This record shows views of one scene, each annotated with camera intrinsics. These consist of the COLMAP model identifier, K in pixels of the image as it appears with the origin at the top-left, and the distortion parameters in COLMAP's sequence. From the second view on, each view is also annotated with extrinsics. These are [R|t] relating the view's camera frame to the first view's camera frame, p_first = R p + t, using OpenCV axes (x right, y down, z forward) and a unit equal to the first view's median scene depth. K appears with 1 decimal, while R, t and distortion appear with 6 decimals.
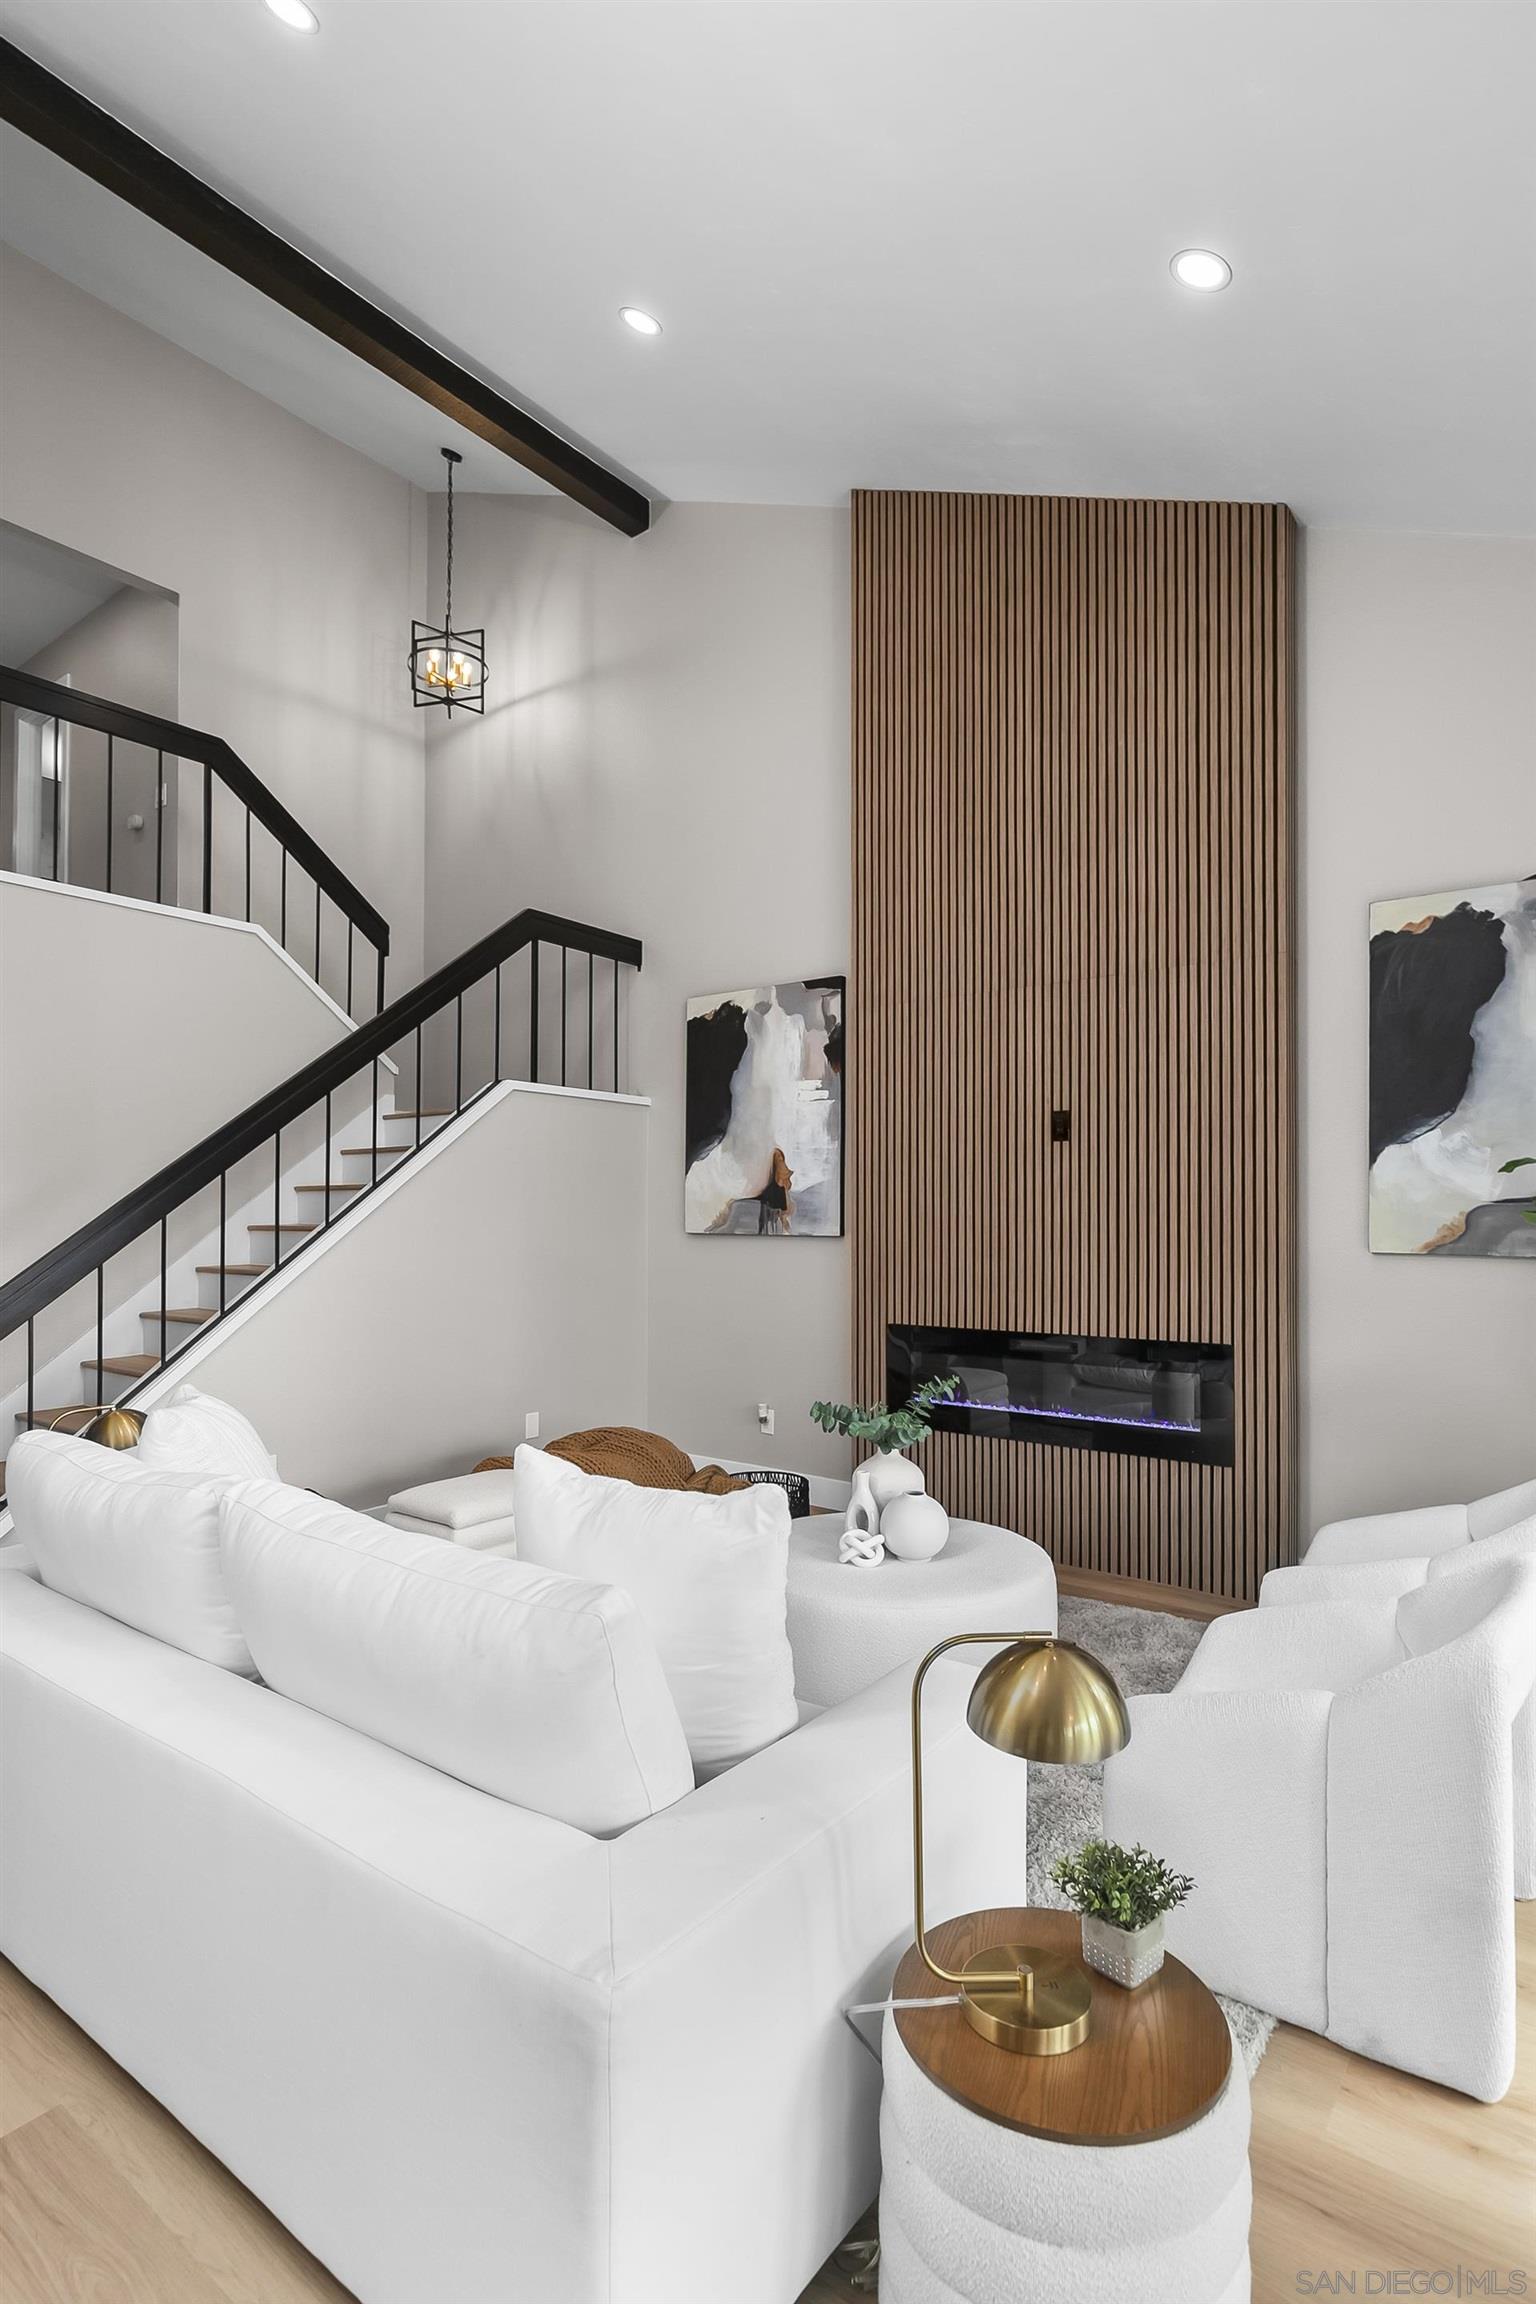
lens RADIAL K [[1139.8, 0, 777.1], [0, 1139.8, 1206.3], [0, 0, 1]] dist [-0.000657, -0.000152]
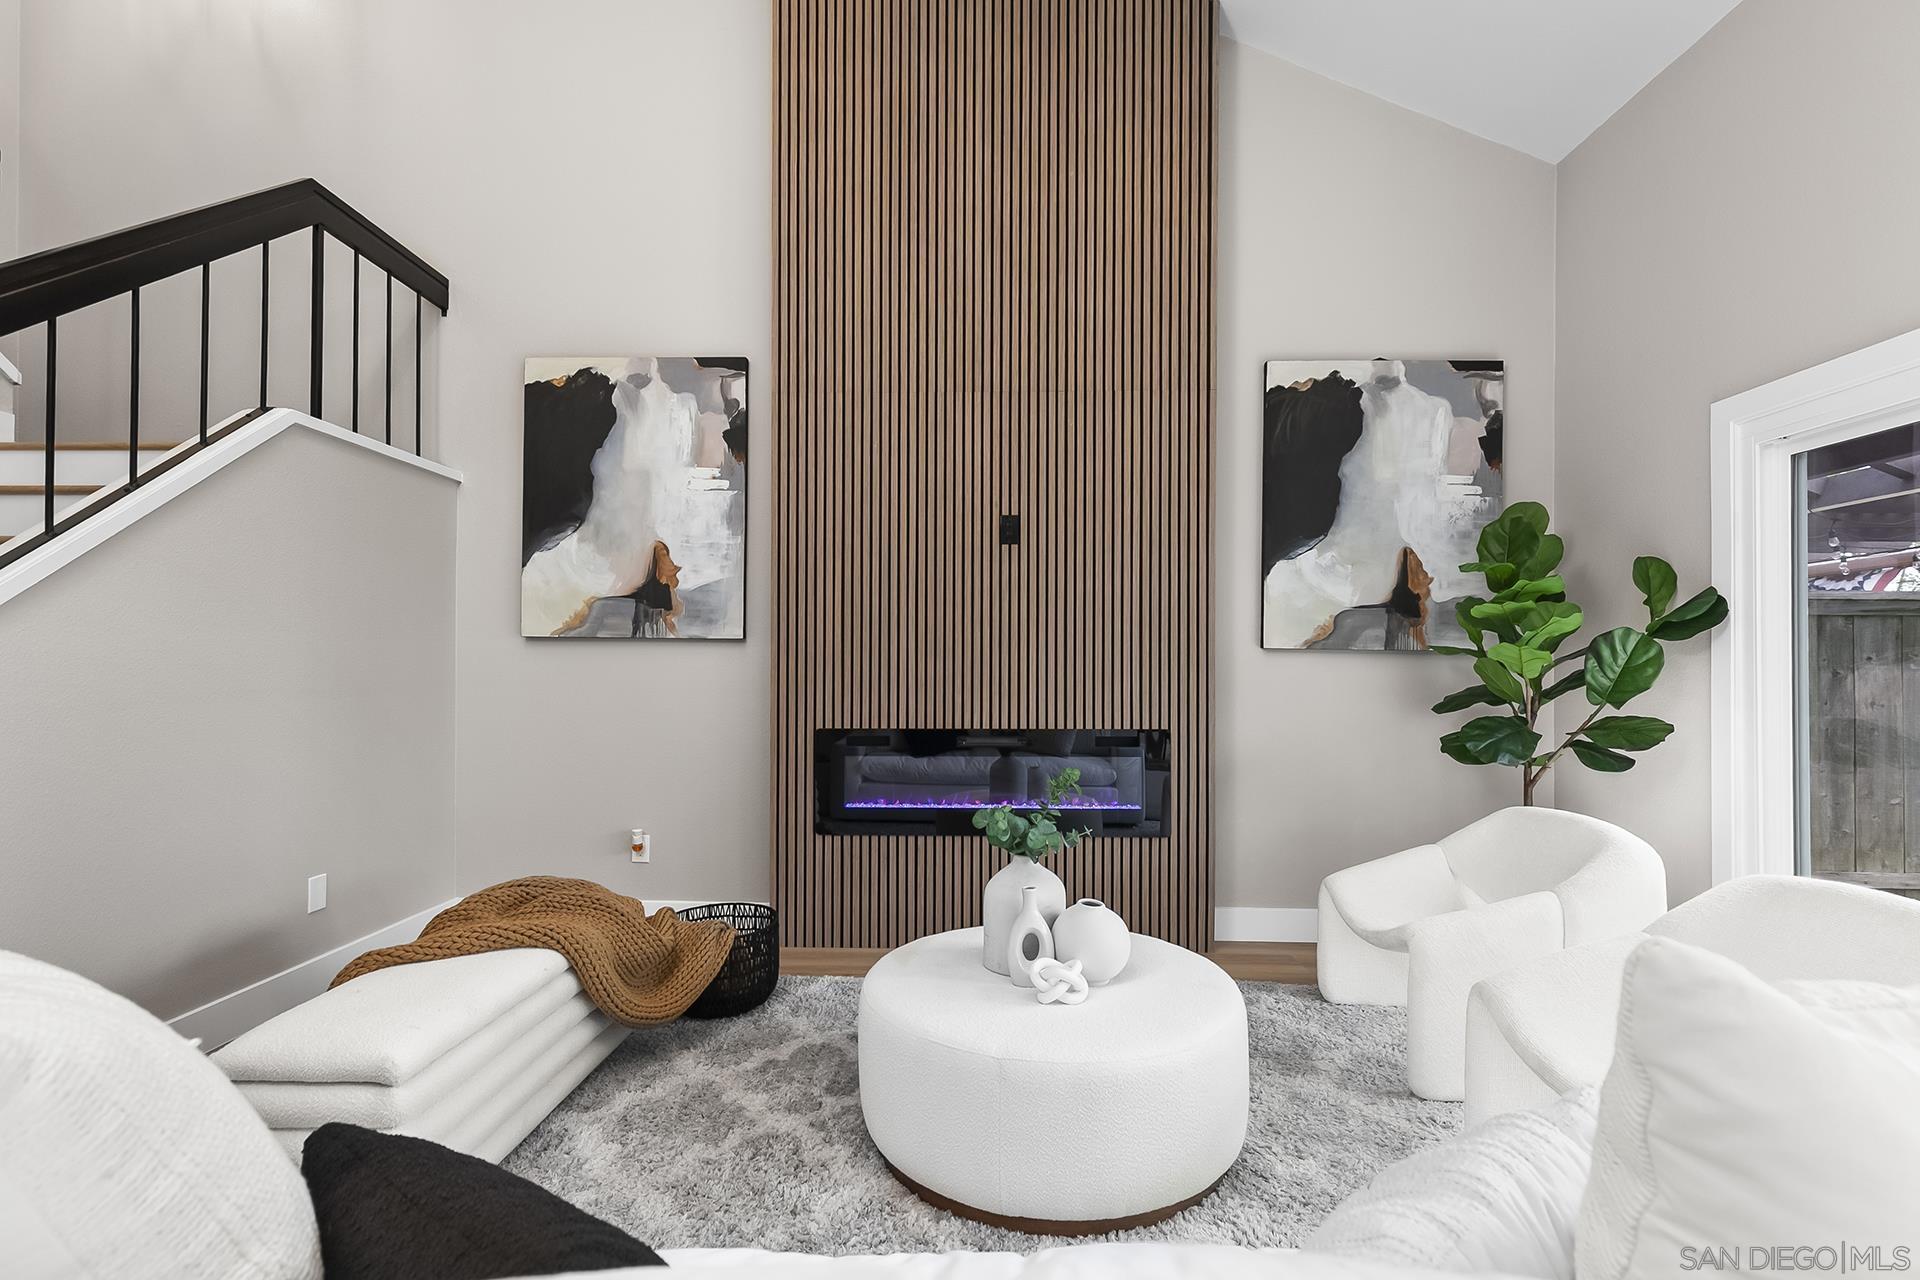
lens RADIAL K [[879.5, 0, 962.3], [0, 879.5, 659.1], [0, 0, 1]] dist [0.012621, -0.000140]
pose [[0.814134, 0.004980, 0.580656, -0.213549], [-0.009356, 0.999946, 0.004543, 0.037545], [-0.580602, -0.009131, 0.814136, 0.310727]]
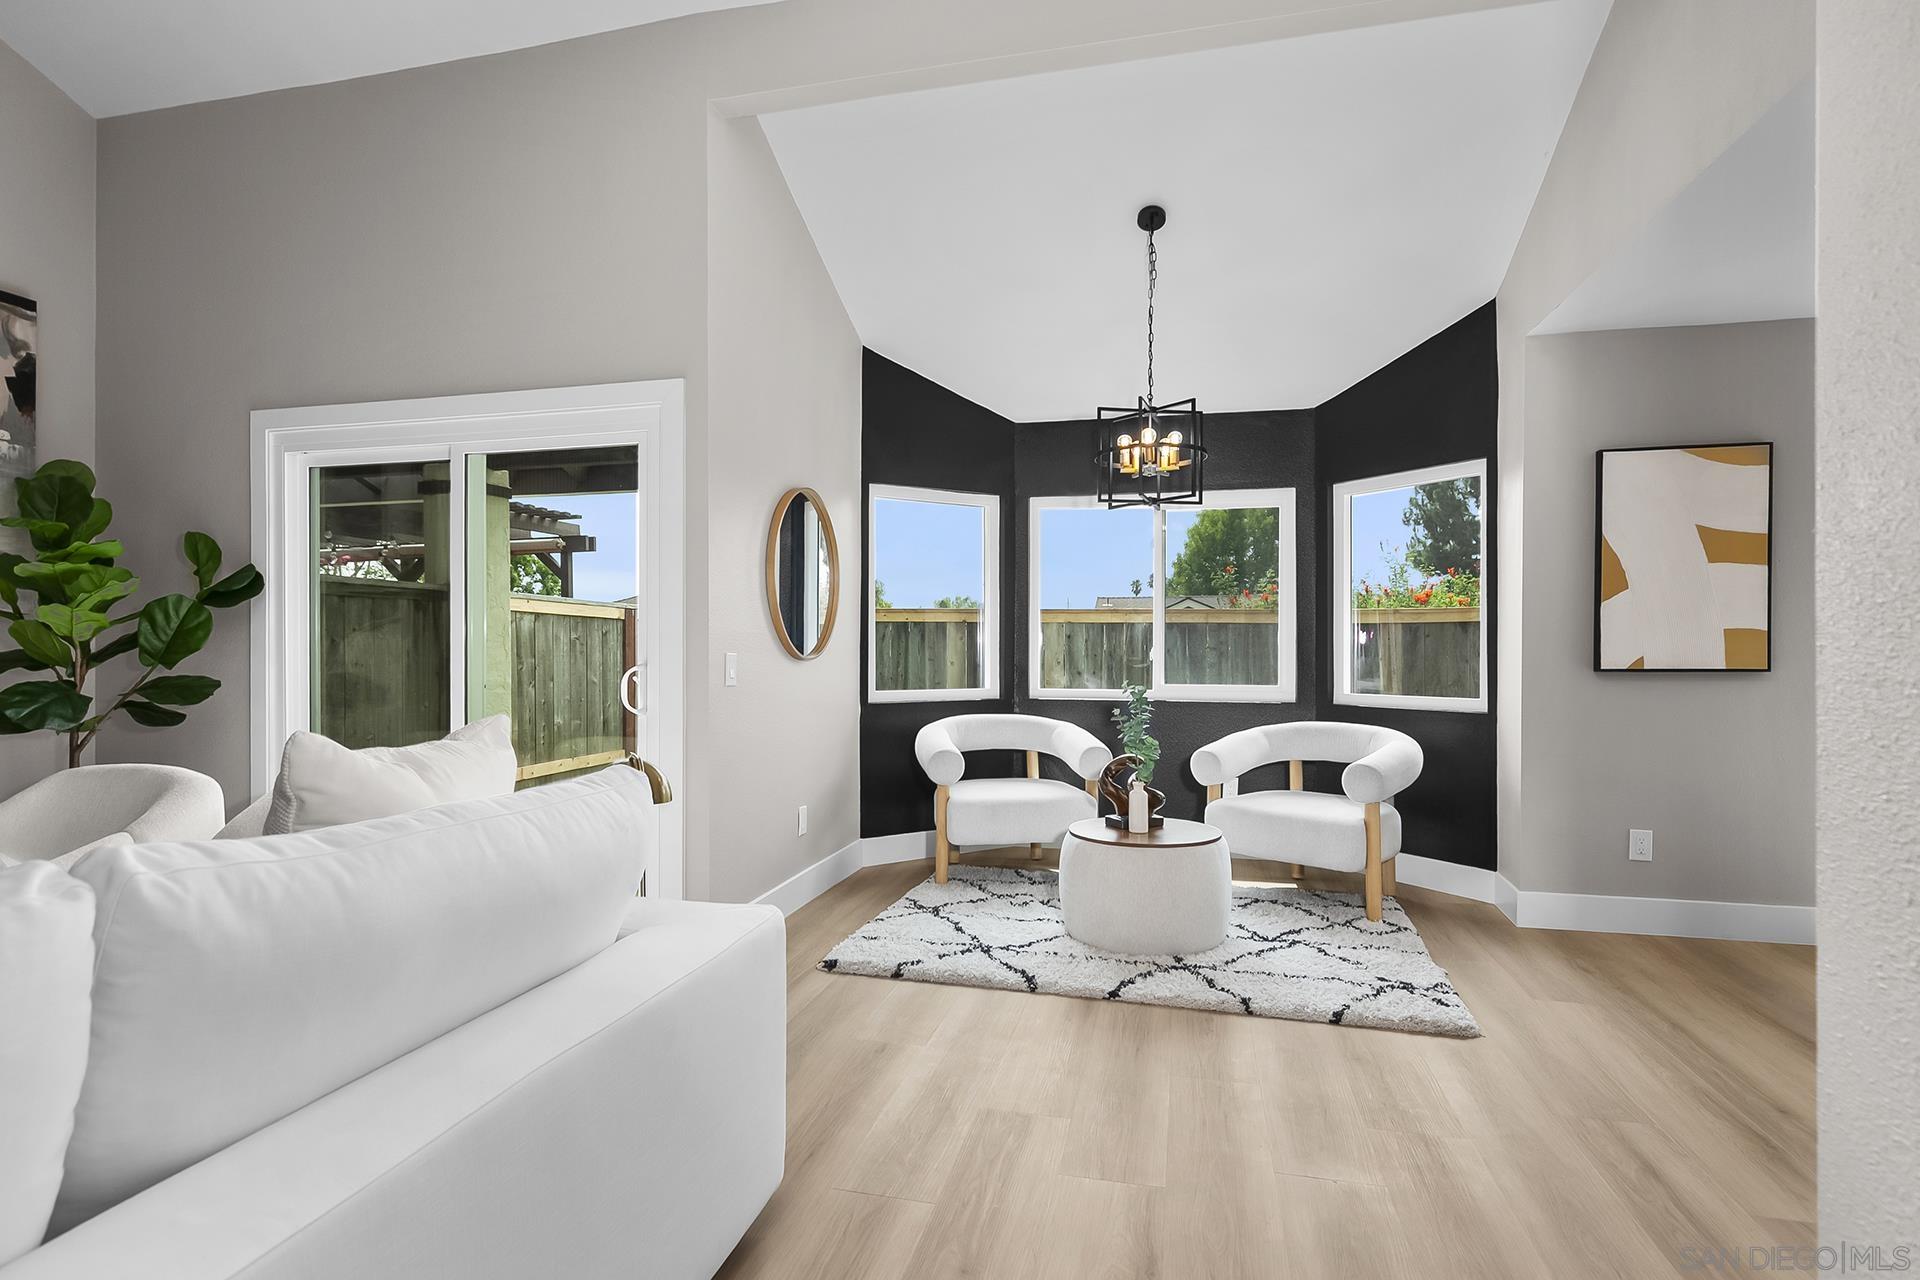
lens RADIAL K [[949.8, 0, 958.2], [0, 949.8, 647.7], [0, 0, 1]] dist [-0.000657, -0.000152]
pose [[-0.405793, -0.002334, 0.913962, -0.370439], [-0.012910, 0.999912, -0.003178, 0.048362], [-0.913874, -0.013089, -0.405788, 0.295148]]
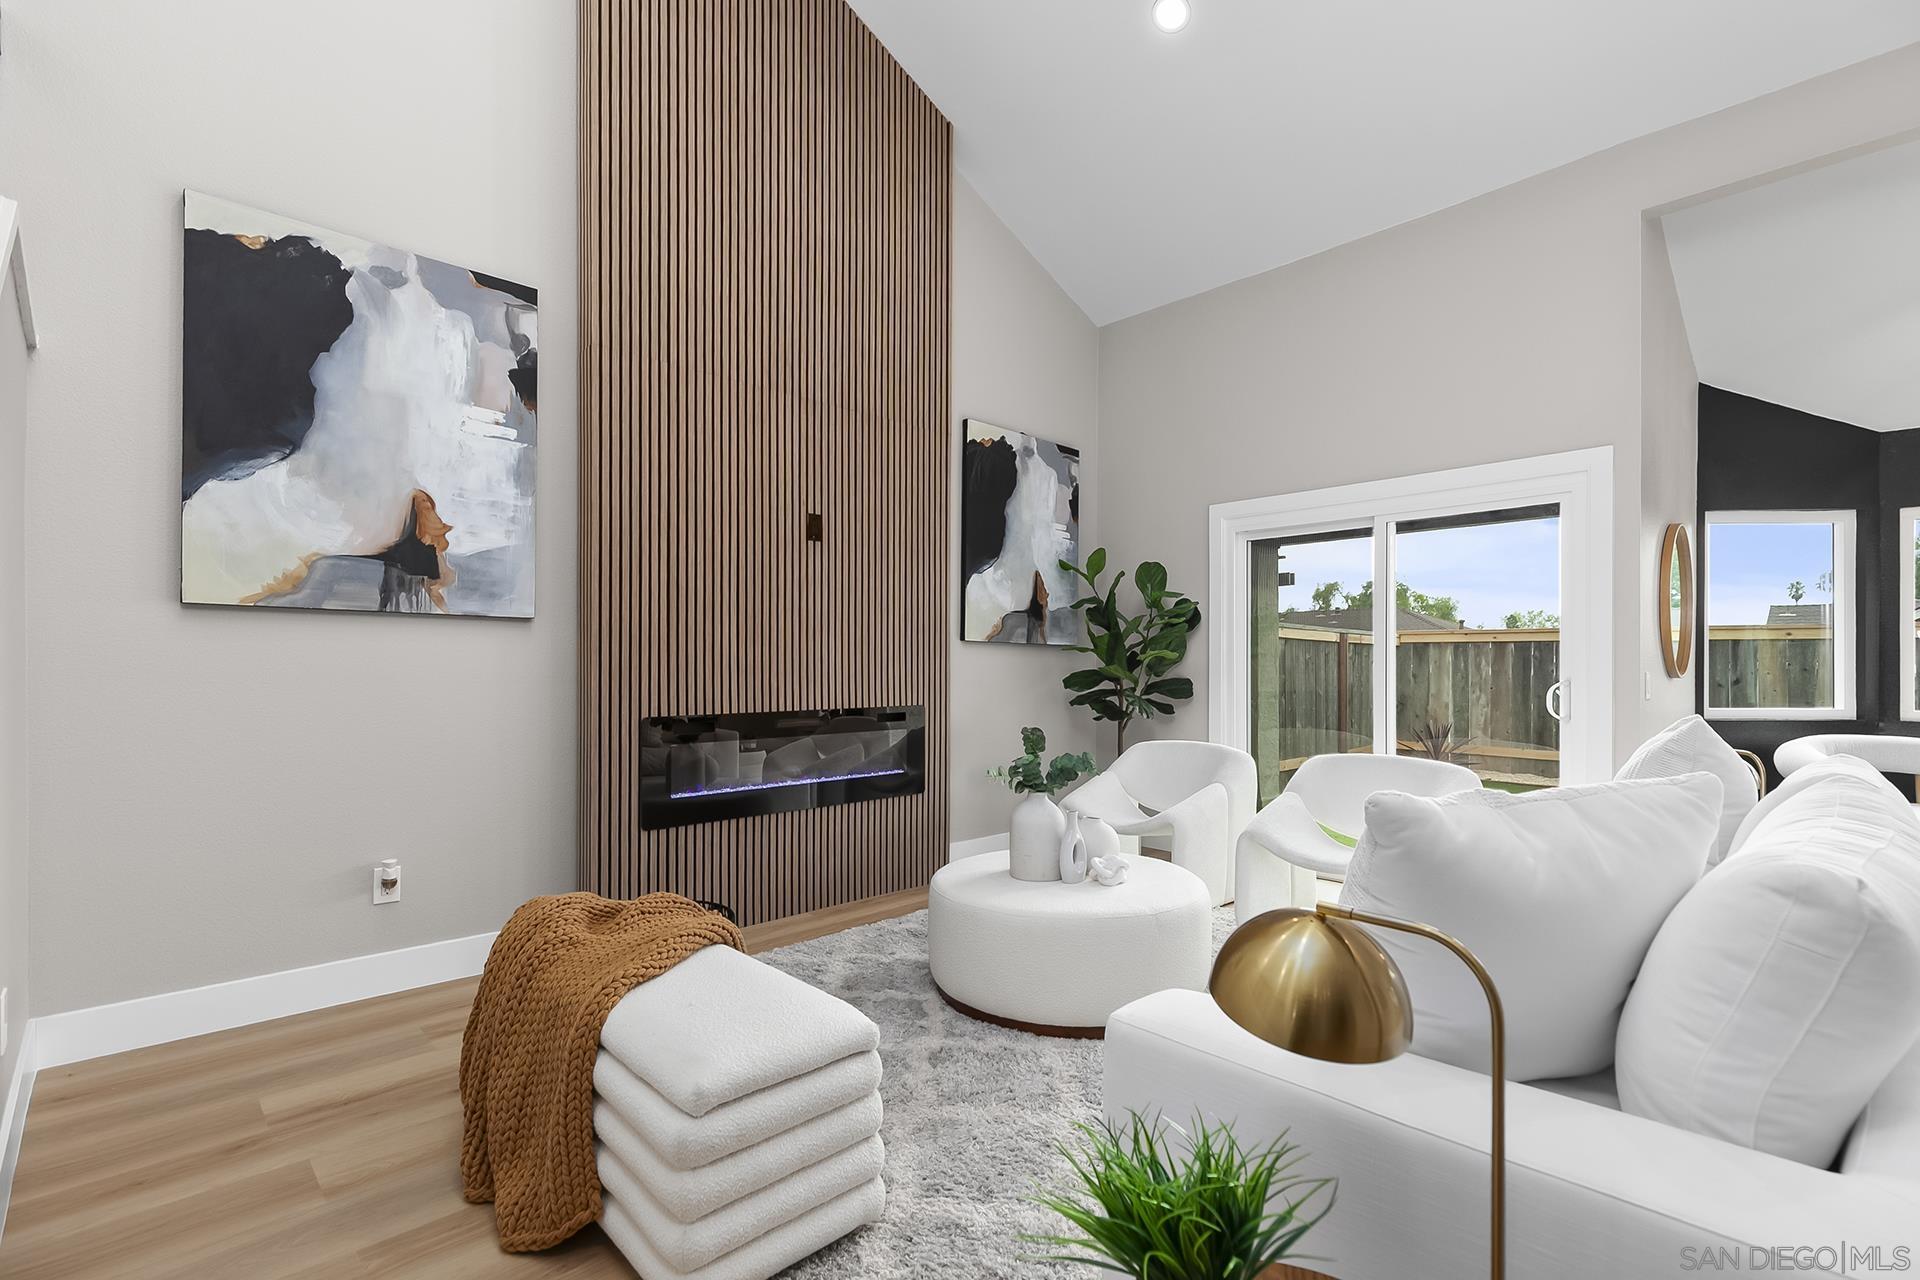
lens RADIAL K [[885.2, 0, 959.7], [0, 885.2, 667.3], [0, 0, 1]] dist [0.012675, -0.000506]
pose [[0.150744, -0.001438, 0.988572, -0.508544], [-0.013741, 0.999899, 0.003550, 0.053741], [-0.988477, -0.014119, 0.150709, 0.607866]]
